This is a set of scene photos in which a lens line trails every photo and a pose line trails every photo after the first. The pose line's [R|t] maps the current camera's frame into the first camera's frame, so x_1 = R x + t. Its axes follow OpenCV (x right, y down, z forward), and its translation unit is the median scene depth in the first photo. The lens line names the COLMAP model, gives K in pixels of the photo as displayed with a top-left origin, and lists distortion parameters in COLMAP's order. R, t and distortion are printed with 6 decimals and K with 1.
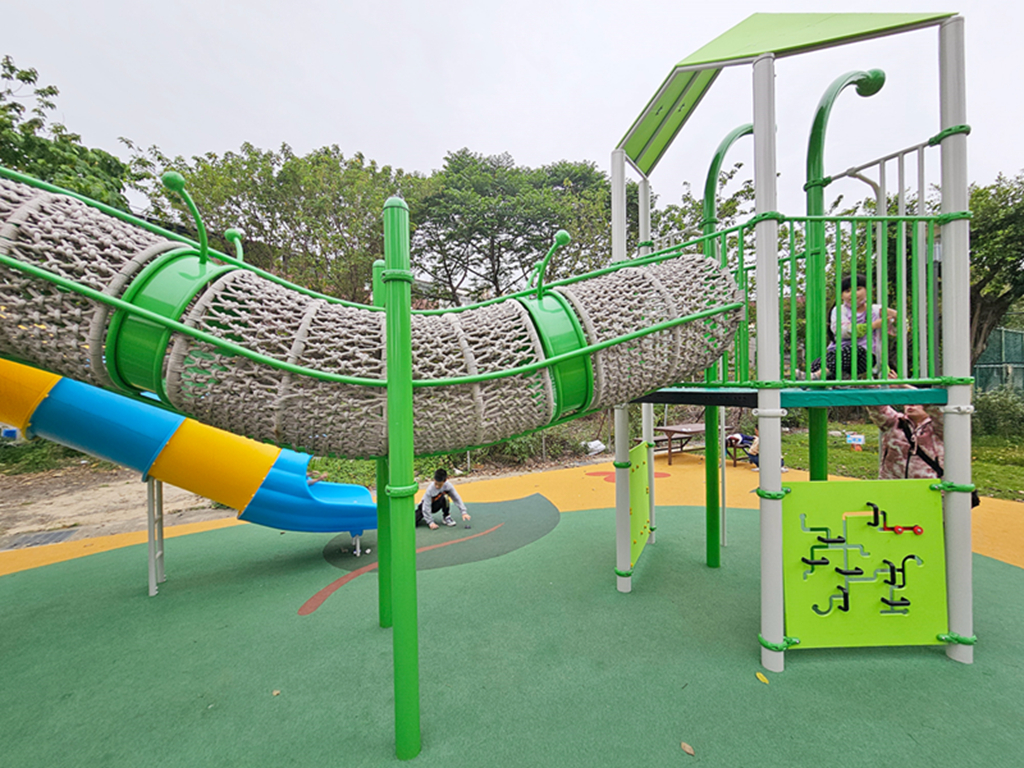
lens RADIAL K [[433.1, 0, 516.2], [0, 433.1, 378.3], [0, 0, 1]] dist [-0.005109, 0.001151]
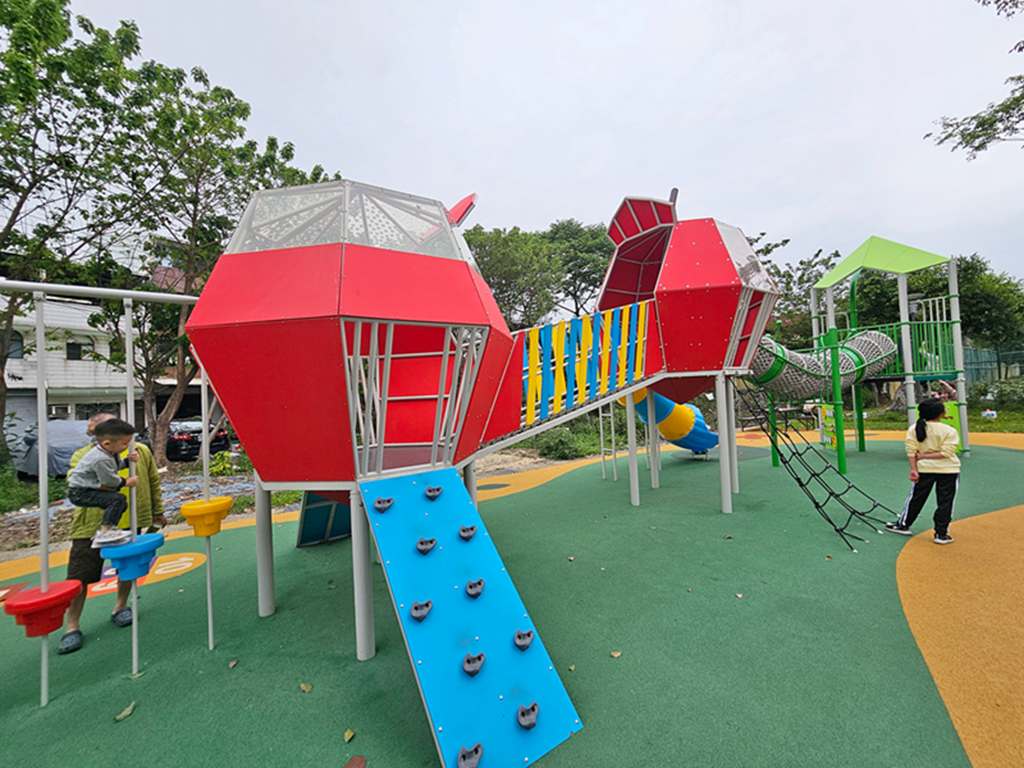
lens RADIAL K [[433.1, 0, 516.2], [0, 433.1, 379.9], [0, 0, 1]] dist [-0.005109, 0.001151]
pose [[0.994066, -0.028975, 0.104850, -2.662816], [0.032190, 0.999058, -0.029101, 0.057775], [-0.103908, 0.032304, 0.994062, -1.897833]]
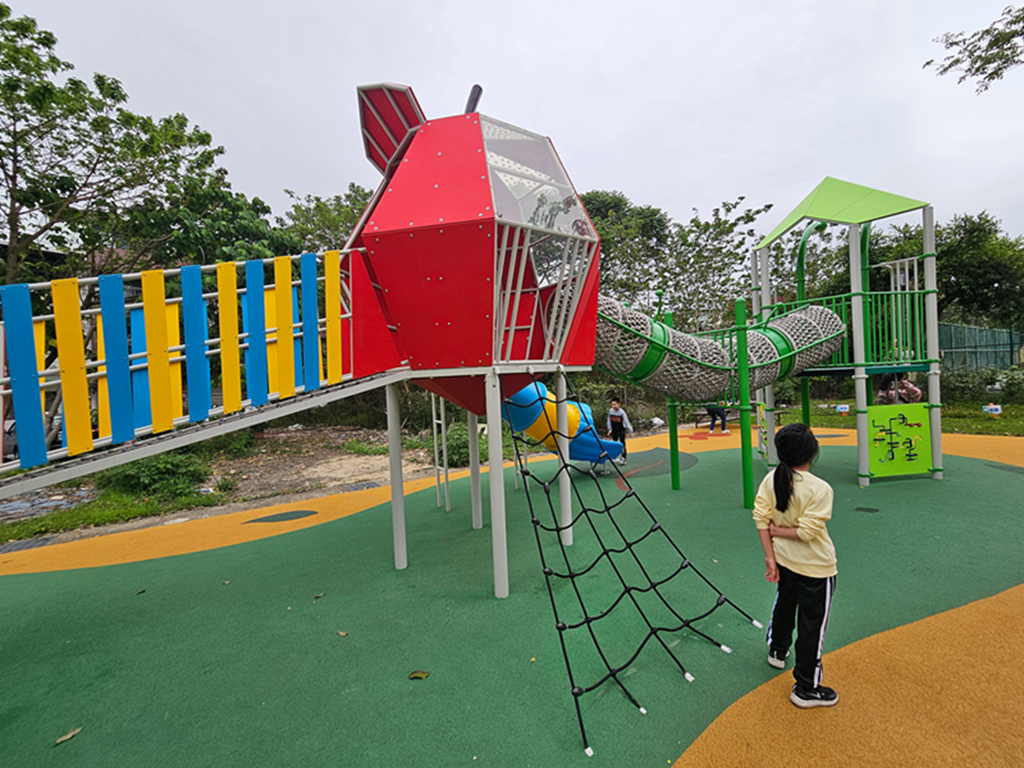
lens RADIAL K [[433.1, 0, 516.7], [0, 433.1, 381.1], [0, 0, 1]] dist [-0.005109, 0.001151]
pose [[0.996329, -0.035399, 0.077947, -1.433668], [0.034561, 0.999330, 0.012074, 0.009964], [-0.078323, -0.009336, 0.996884, -1.172031]]
